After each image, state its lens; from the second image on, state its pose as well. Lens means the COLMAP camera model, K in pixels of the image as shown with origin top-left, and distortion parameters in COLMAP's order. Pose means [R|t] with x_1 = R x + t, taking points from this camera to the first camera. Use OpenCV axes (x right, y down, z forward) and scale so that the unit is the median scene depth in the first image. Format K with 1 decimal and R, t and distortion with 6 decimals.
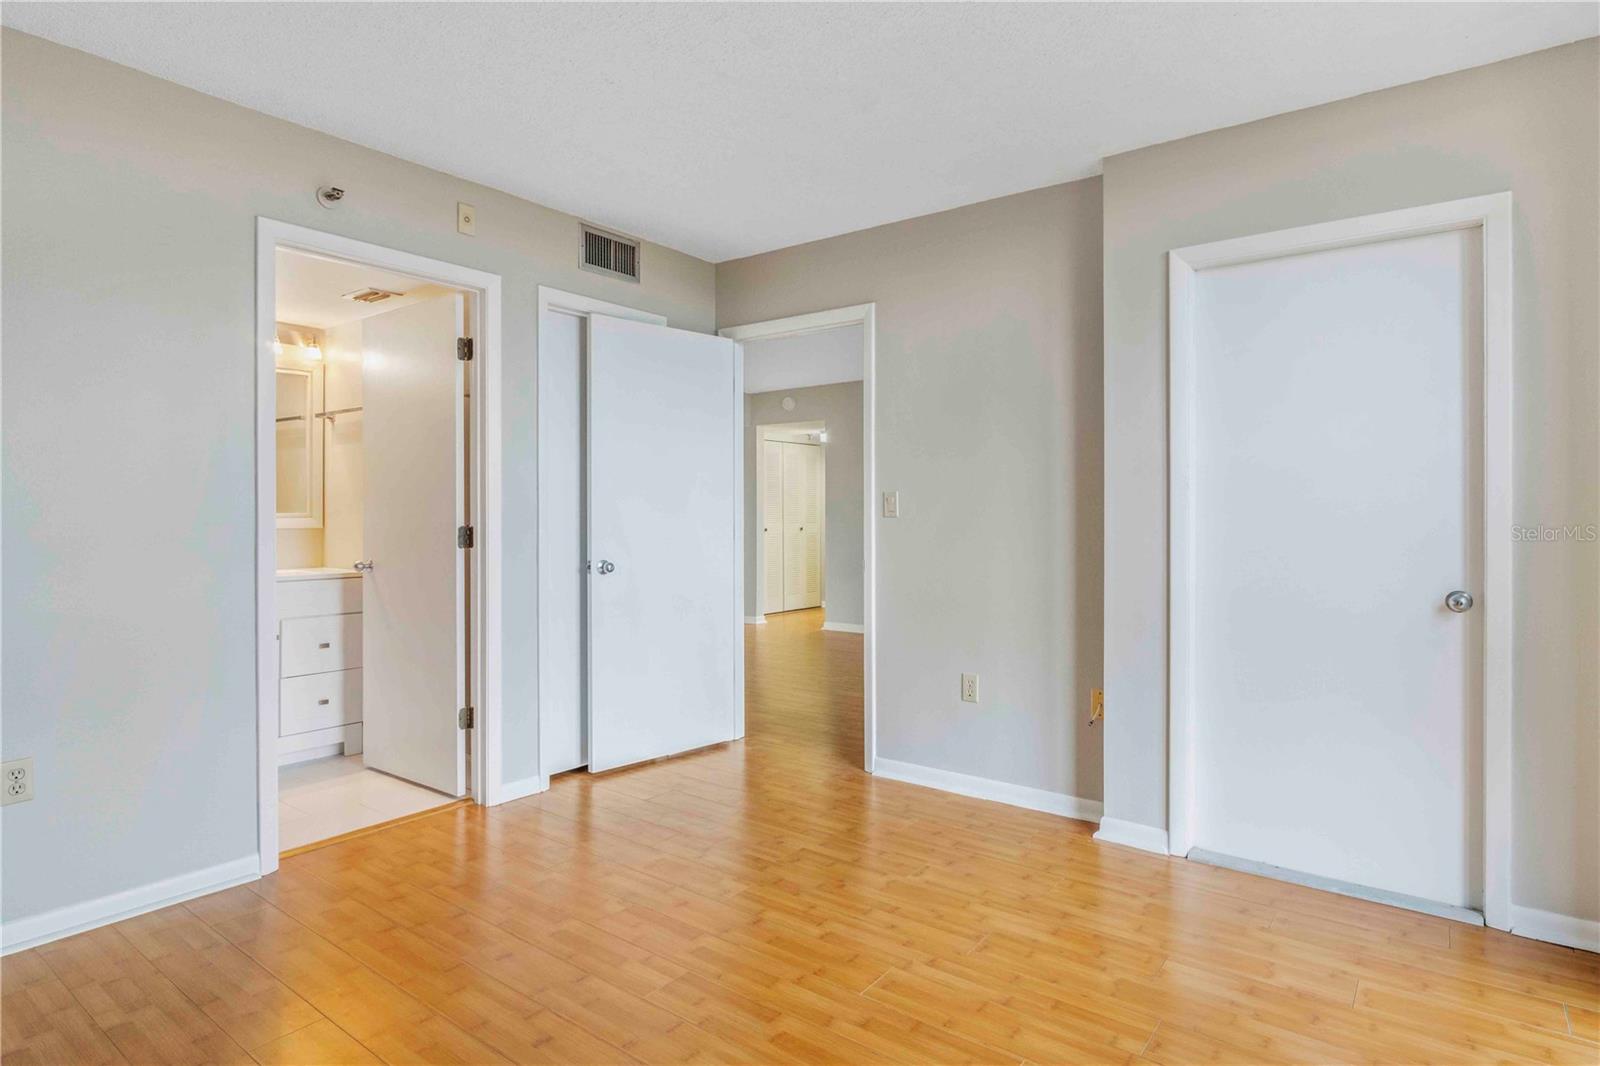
lens RADIAL K [[858.4, 0, 794.6], [0, 858.4, 518.0], [0, 0, 1]] dist [0.001613, -0.000076]
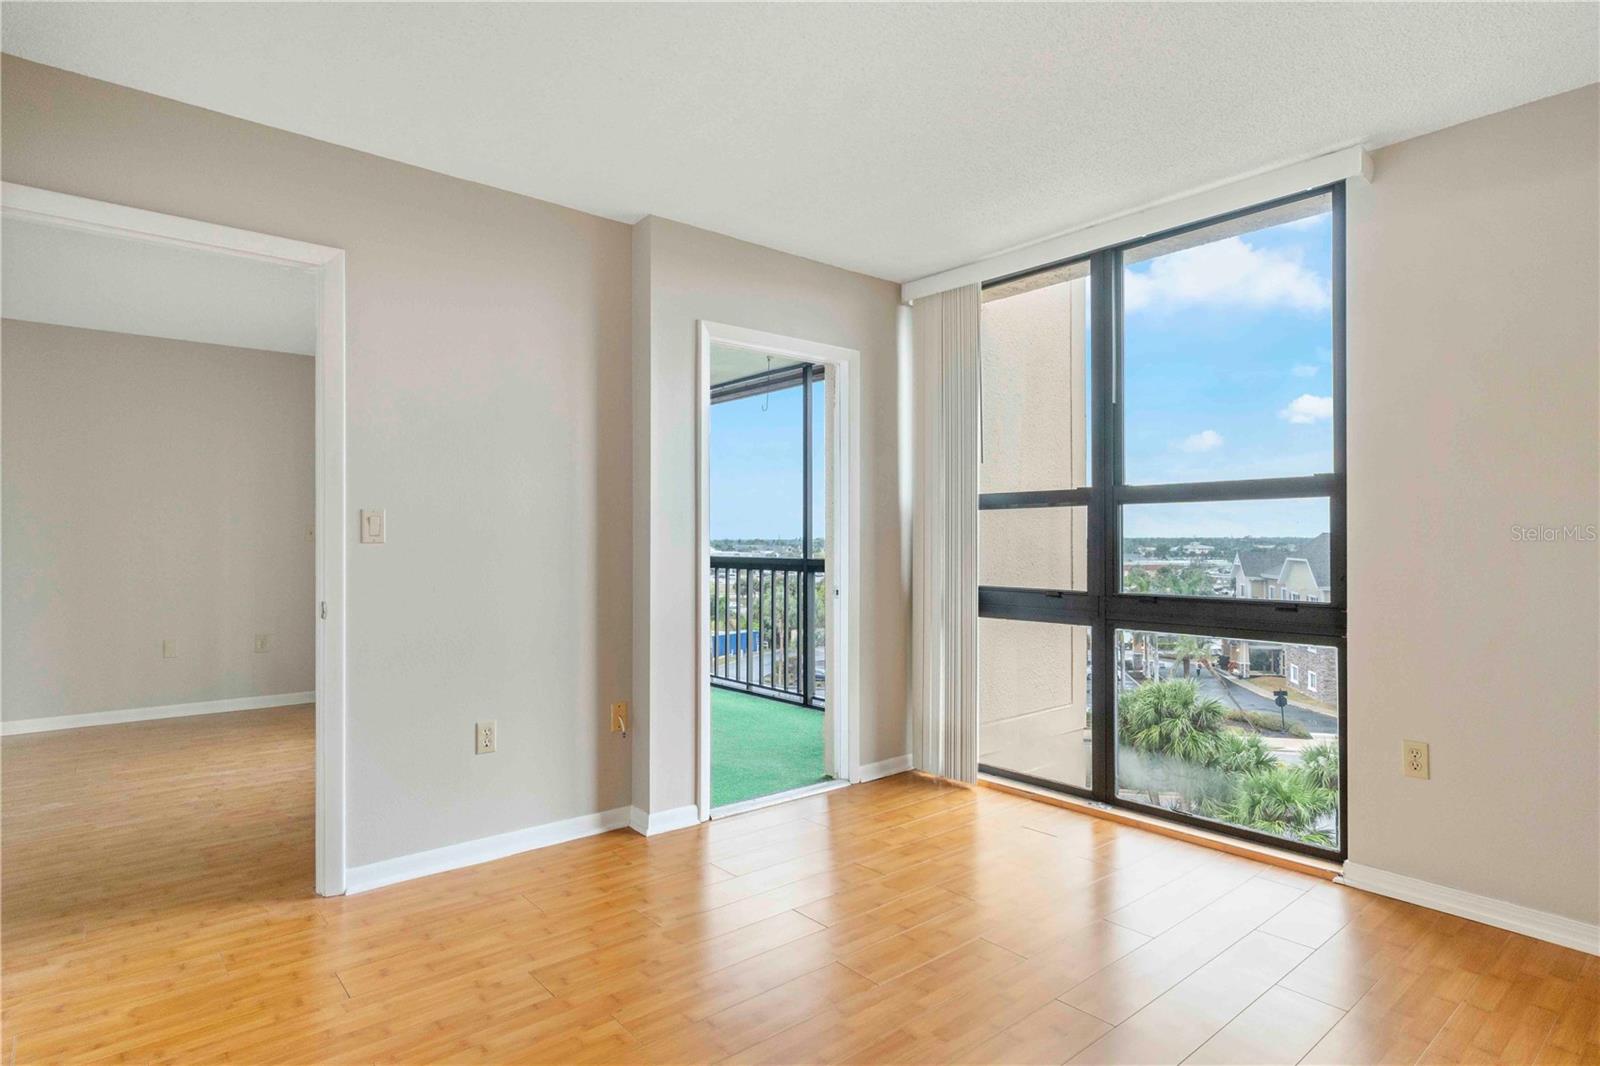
lens RADIAL K [[849.4, 0, 800.7], [0, 849.4, 542.2], [0, 0, 1]] dist [0.003043, 0.000788]
pose [[0.218702, -0.003993, 0.975784, -0.706818], [0.002483, 0.999991, 0.003536, -0.004290], [-0.975789, 0.001650, 0.218710, 0.616183]]
